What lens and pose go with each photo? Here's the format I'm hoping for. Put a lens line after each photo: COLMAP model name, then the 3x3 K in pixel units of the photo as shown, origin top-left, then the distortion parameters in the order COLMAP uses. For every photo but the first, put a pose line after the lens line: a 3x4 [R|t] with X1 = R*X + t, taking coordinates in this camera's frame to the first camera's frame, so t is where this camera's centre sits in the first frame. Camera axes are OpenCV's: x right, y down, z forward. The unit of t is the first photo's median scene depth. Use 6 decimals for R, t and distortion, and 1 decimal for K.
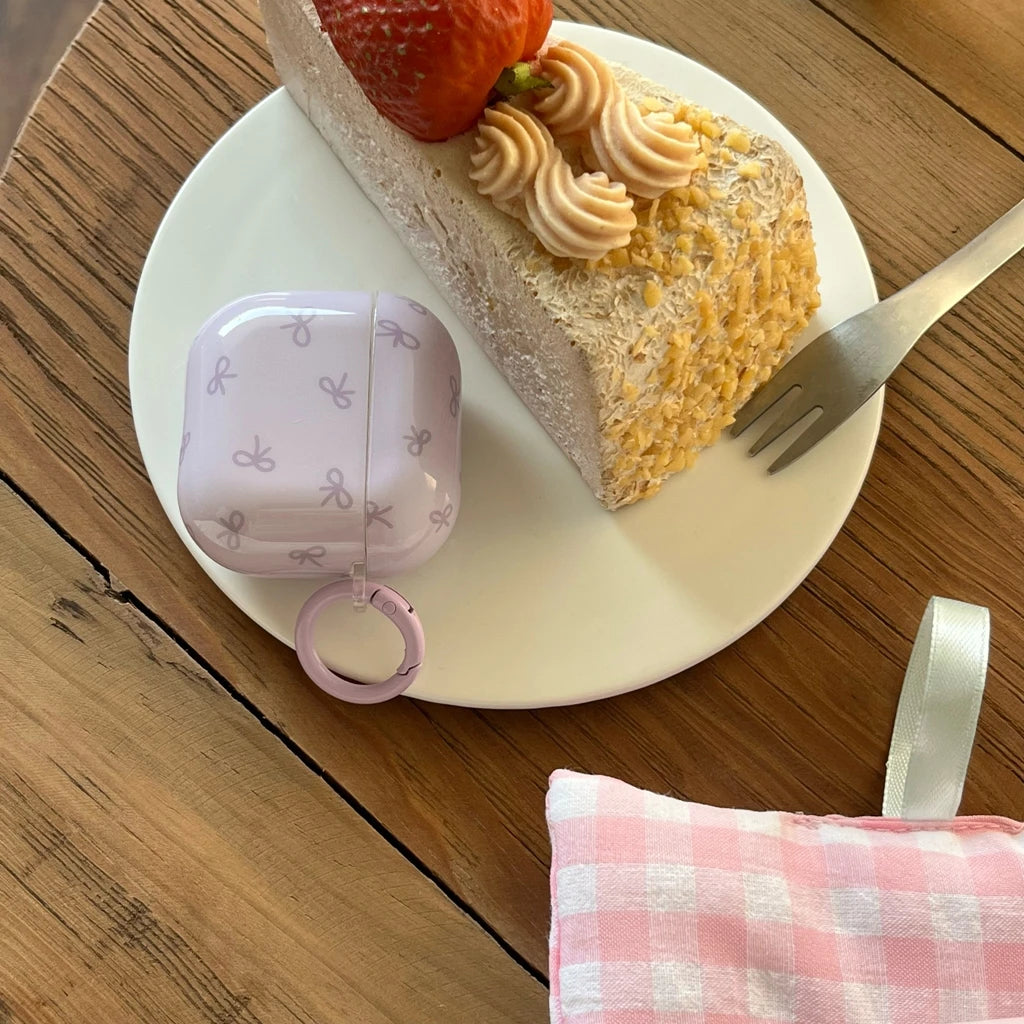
lens RADIAL K [[1802.4, 0, 512.0], [0, 1802.4, 512.0], [0, 0, 1]] dist [0.262347, -0.915949]
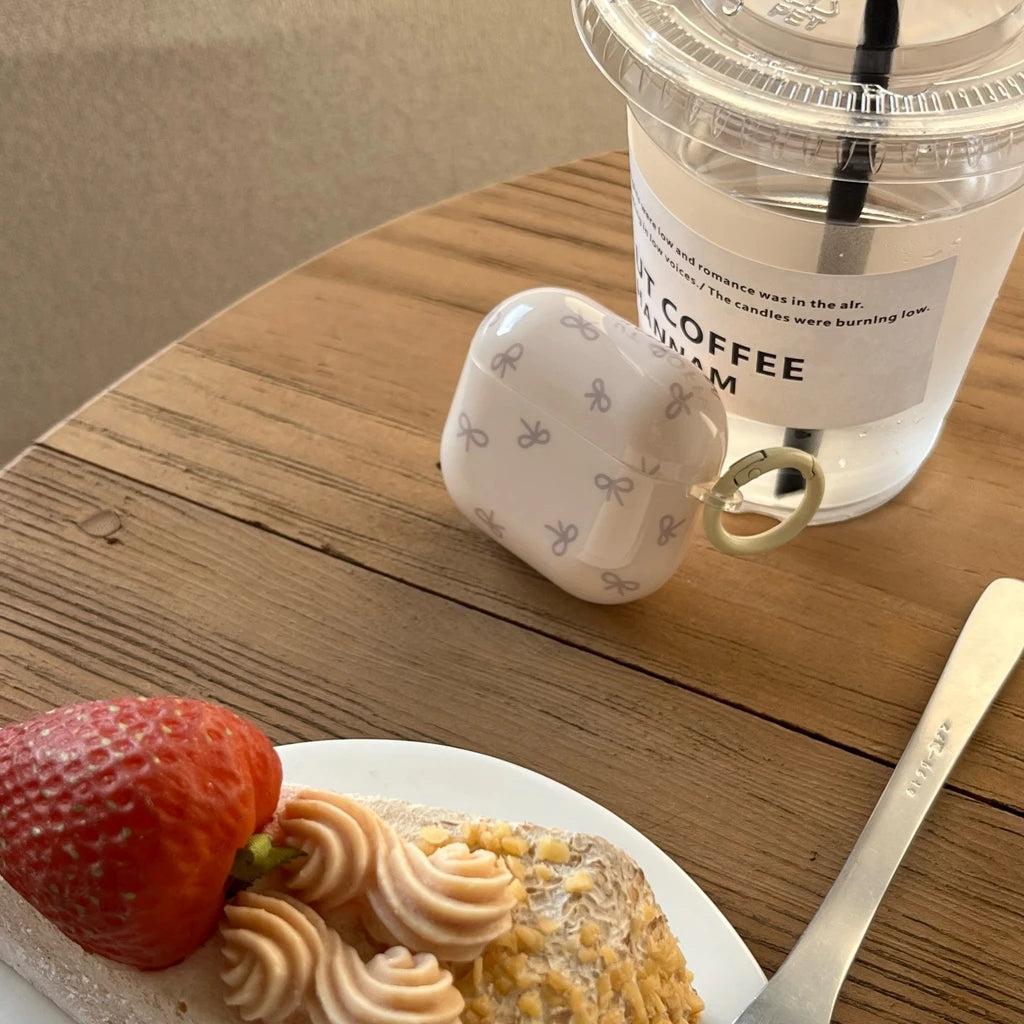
lens RADIAL K [[1802.4, 0, 512.0], [0, 1802.4, 512.0], [0, 0, 1]] dist [0.262347, -0.915949]
pose [[0.949905, -0.251587, 0.185431, -0.000800], [0.297522, 0.909611, -0.289981, -0.114808], [-0.095714, 0.330624, 0.938896, 0.221773]]
